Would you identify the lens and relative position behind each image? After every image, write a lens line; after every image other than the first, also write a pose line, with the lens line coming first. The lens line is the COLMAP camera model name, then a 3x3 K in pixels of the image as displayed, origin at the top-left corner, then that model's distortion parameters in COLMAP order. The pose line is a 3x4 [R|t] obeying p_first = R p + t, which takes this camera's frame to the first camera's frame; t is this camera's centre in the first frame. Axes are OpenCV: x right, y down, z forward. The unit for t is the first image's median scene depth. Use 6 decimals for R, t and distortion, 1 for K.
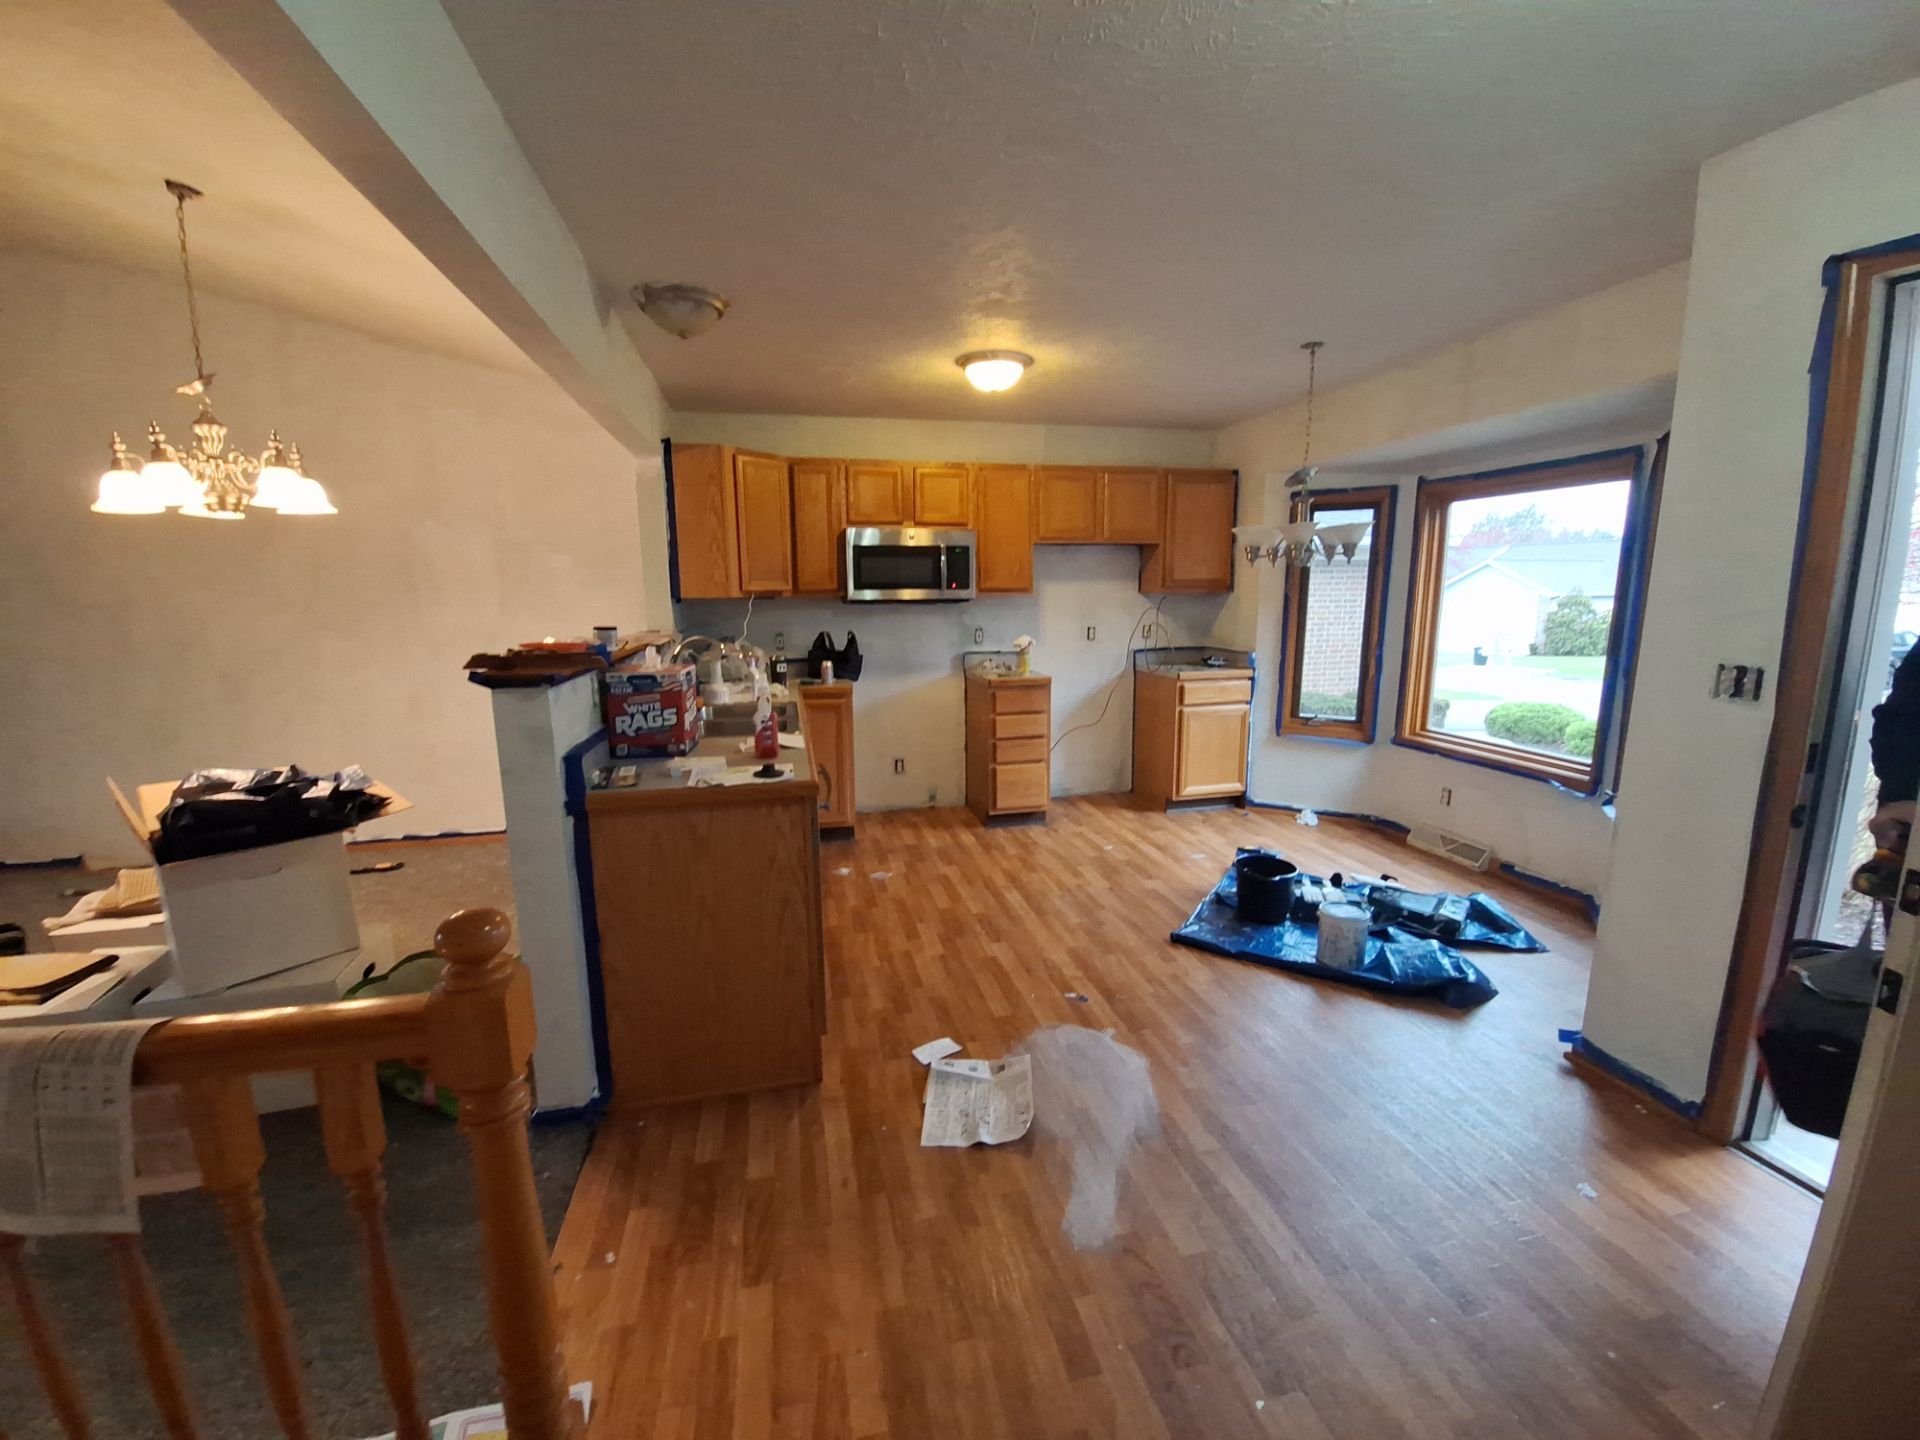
lens RADIAL K [[762.0, 0, 959.1], [0, 762.0, 726.5], [0, 0, 1]] dist [-0.007154, -0.006897]
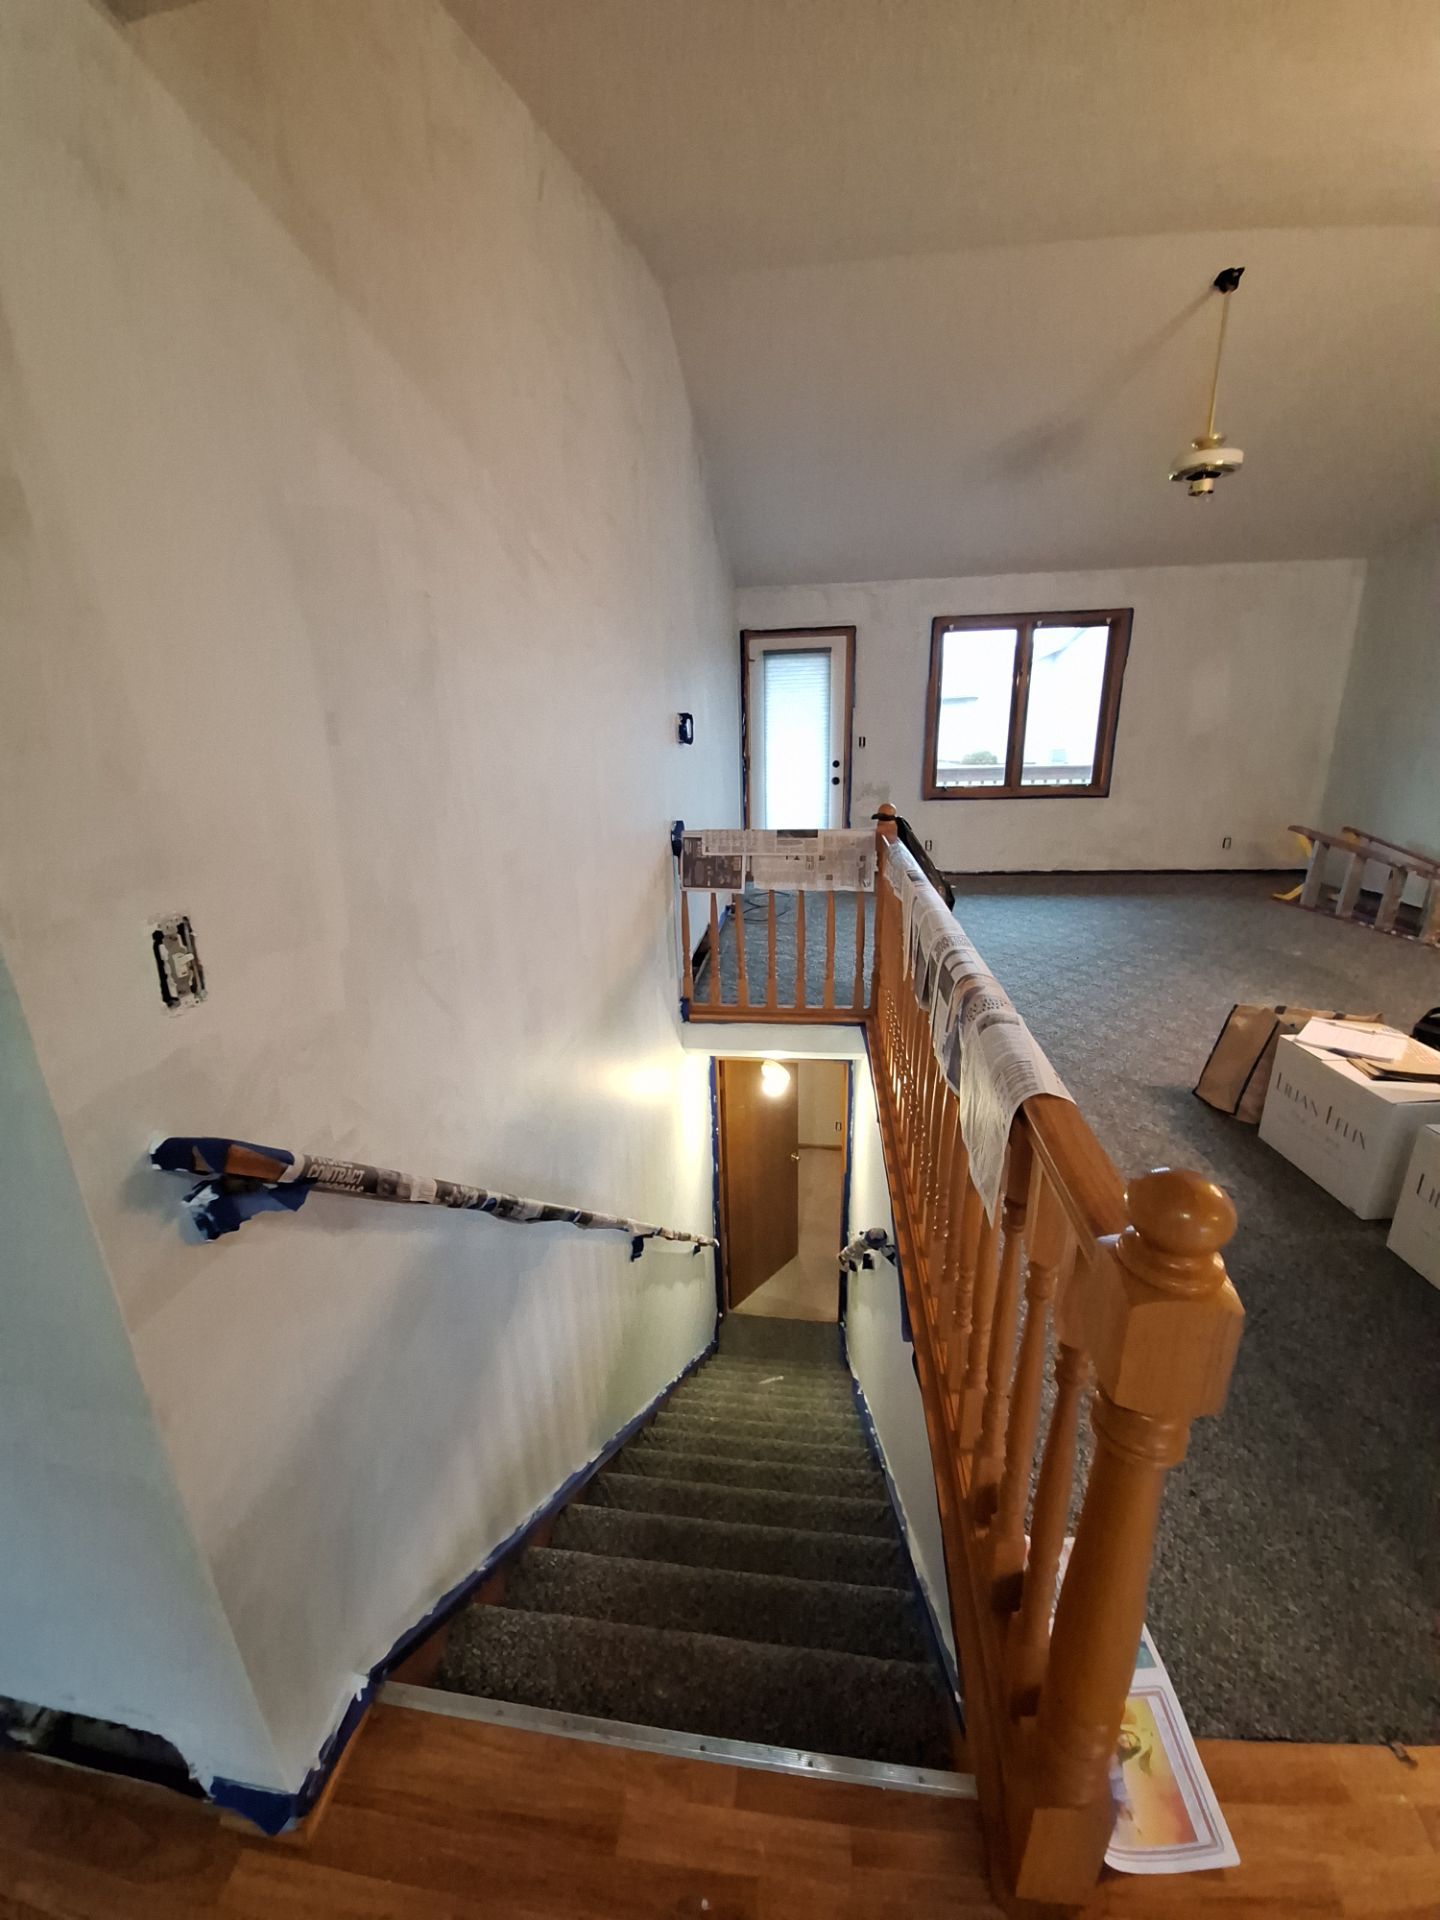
lens RADIAL K [[762.0, 0, 709.4], [0, 762.0, 960.0], [0, 0, 1]] dist [-0.007154, -0.006897]
pose [[-0.348186, 0.301808, -0.887512, 0.009001], [-0.135820, 0.920524, 0.366318, -0.031196], [0.927534, 0.248089, -0.279522, 0.203160]]
